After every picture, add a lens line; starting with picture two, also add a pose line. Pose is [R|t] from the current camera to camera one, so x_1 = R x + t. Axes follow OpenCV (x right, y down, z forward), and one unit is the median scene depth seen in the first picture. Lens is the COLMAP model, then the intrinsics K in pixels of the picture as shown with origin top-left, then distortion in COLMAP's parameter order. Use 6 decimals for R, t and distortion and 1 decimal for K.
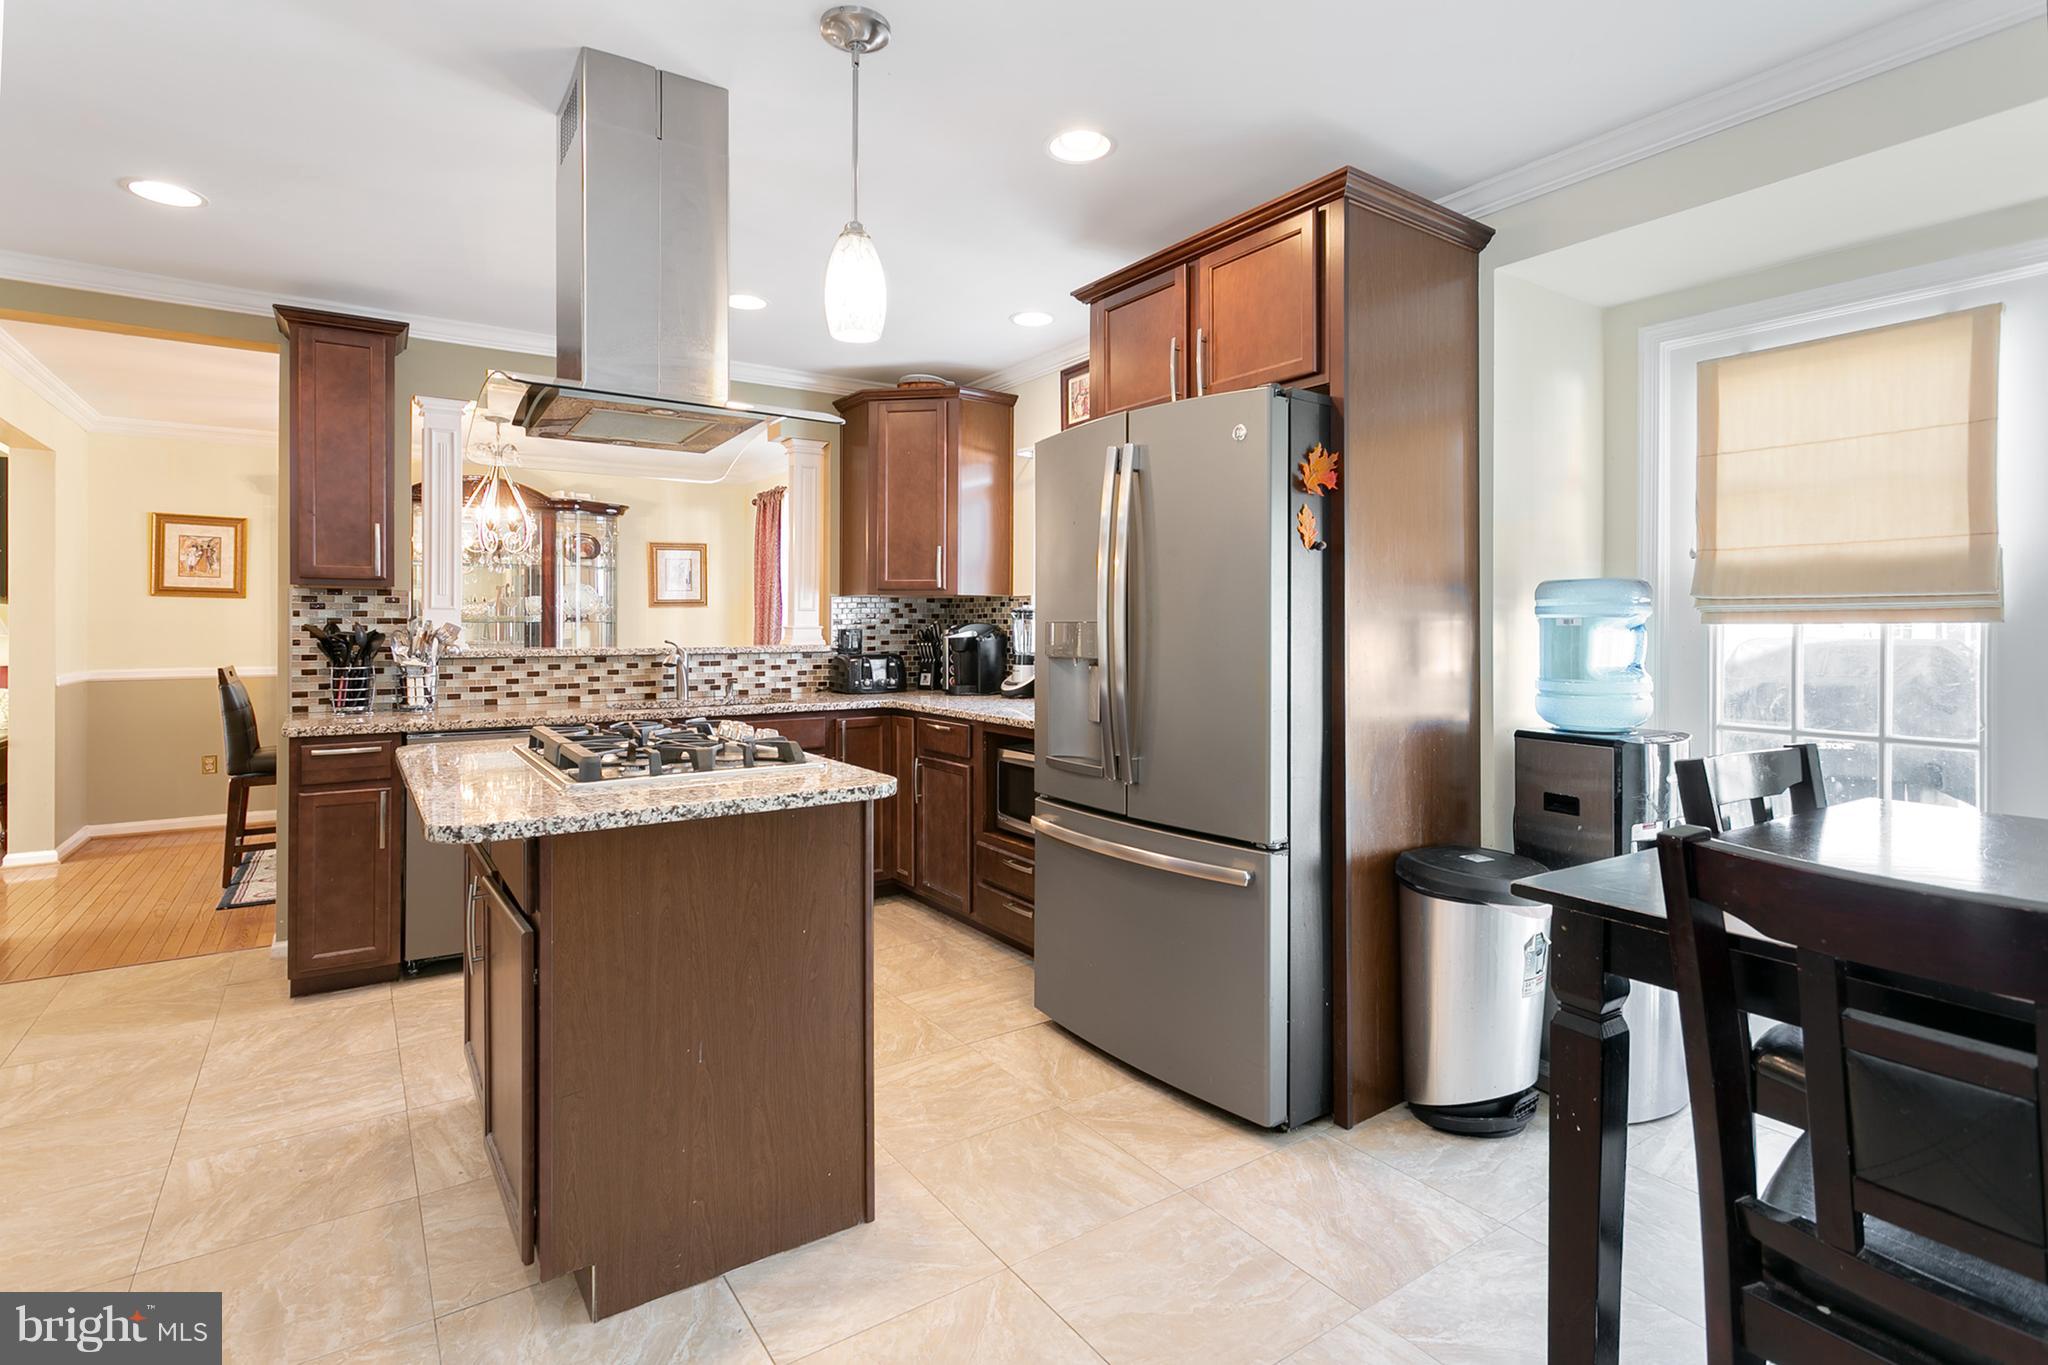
lens RADIAL K [[998.8, 0, 1035.1], [0, 998.8, 626.3], [0, 0, 1]] dist [0.004580, -0.000383]
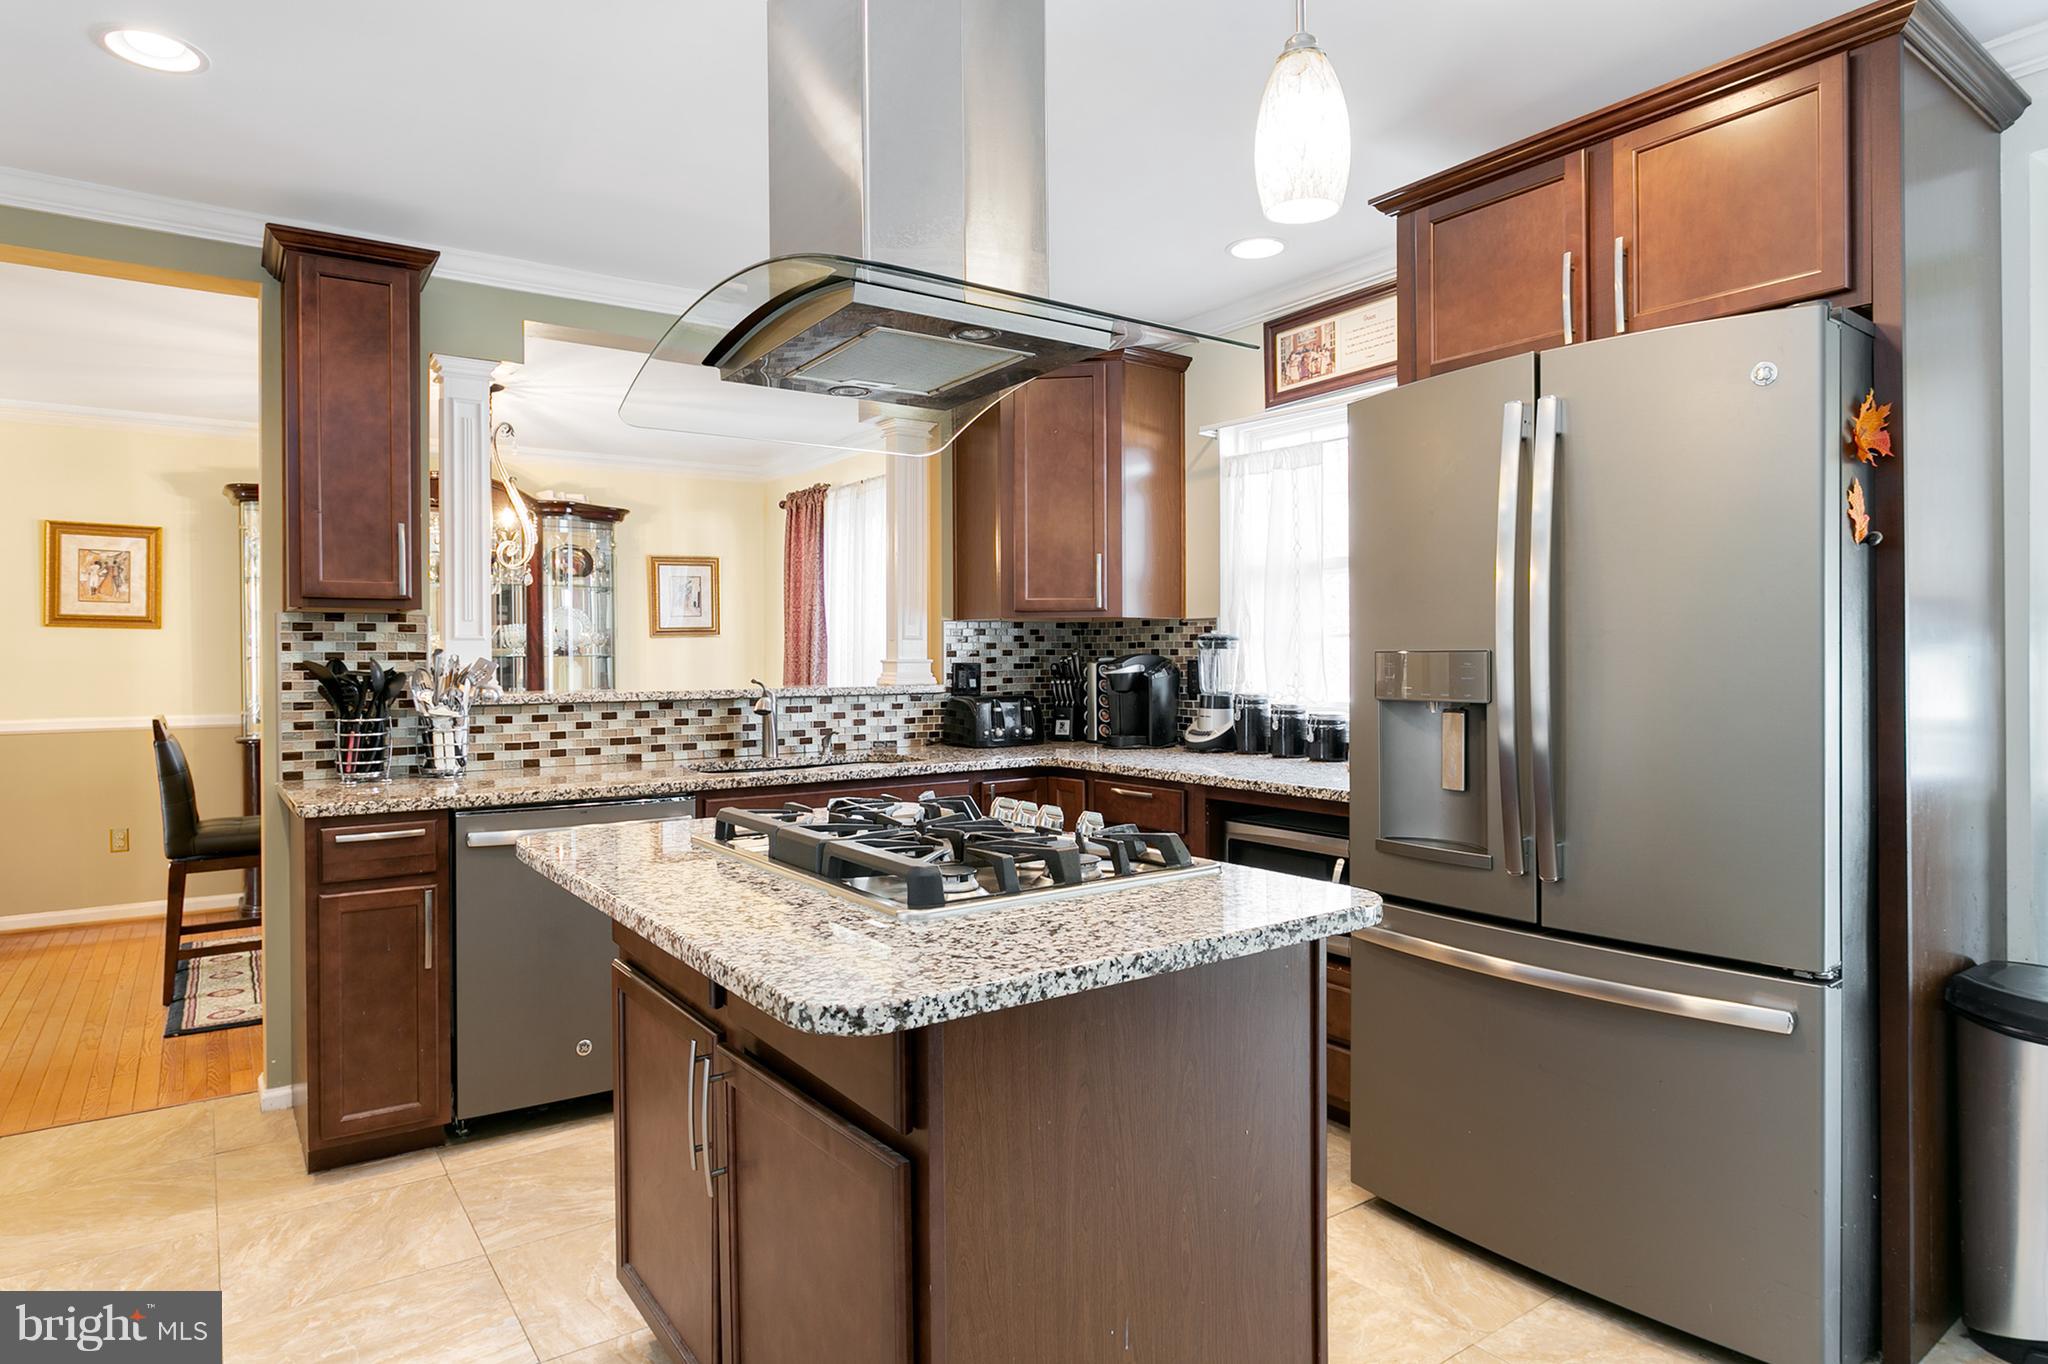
lens RADIAL K [[1163.2, 0, 1023.1], [0, 1163.2, 665.9], [0, 0, 1]] dist [-0.012792, 0.002876]
pose [[0.999888, -0.006474, 0.013469, -0.202597], [0.006385, 0.999958, 0.006621, -0.000834], [-0.013512, -0.006534, 0.999887, 0.134620]]
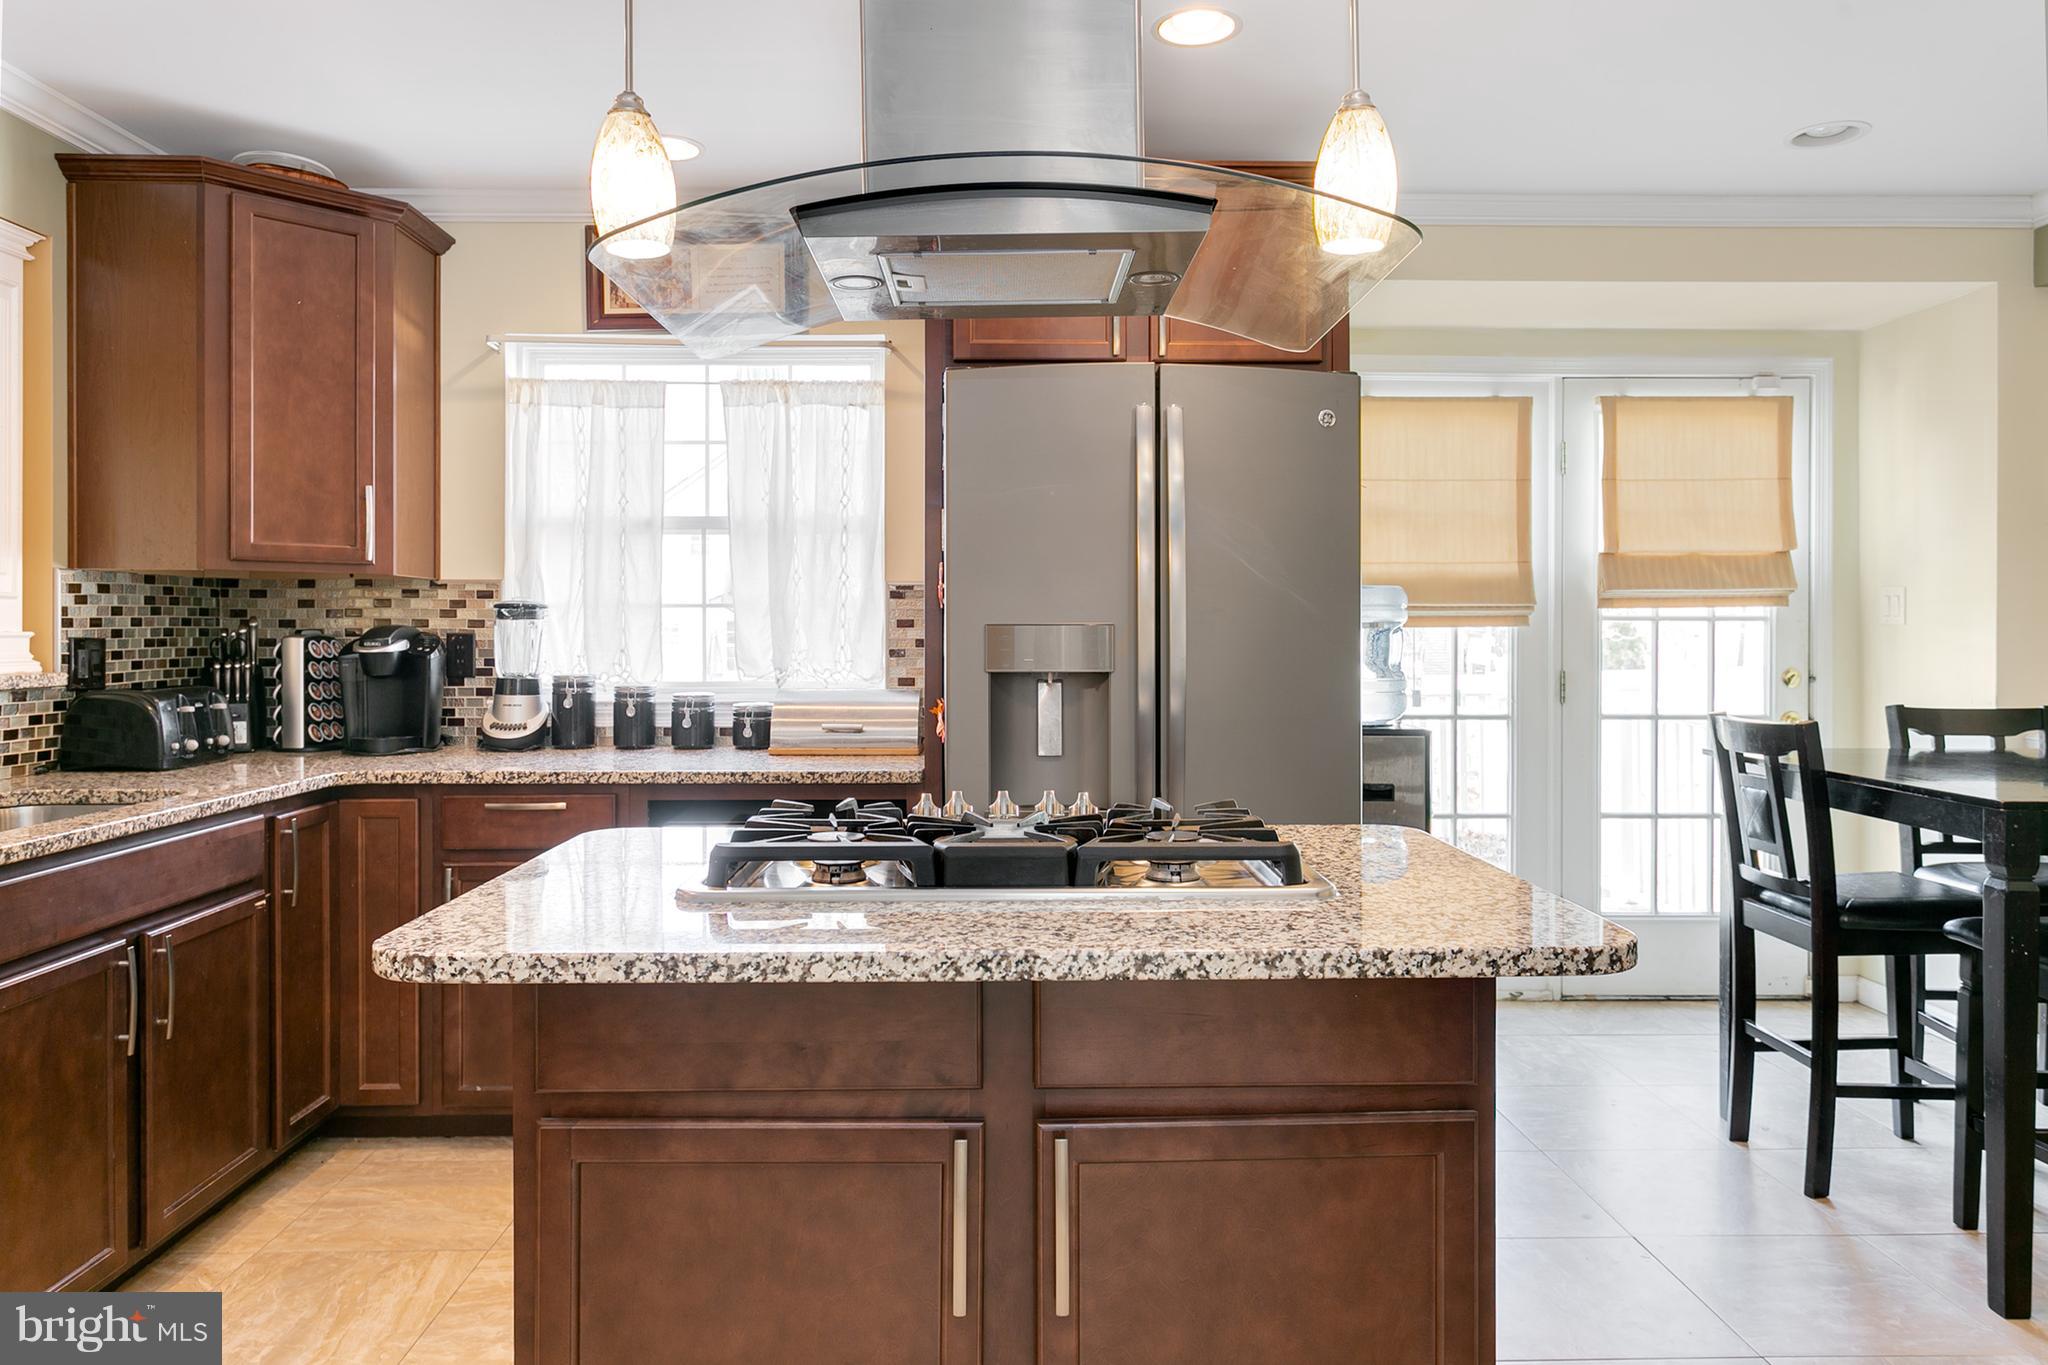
lens RADIAL K [[1326.4, 0, 1004.3], [0, 1326.4, 671.1], [0, 0, 1]] dist [-0.008169, -0.002299]
pose [[0.551658, -0.028393, 0.833587, -0.622520], [0.000729, 0.999436, 0.033560, -0.002929], [-0.834070, -0.017905, 0.551368, 0.370025]]
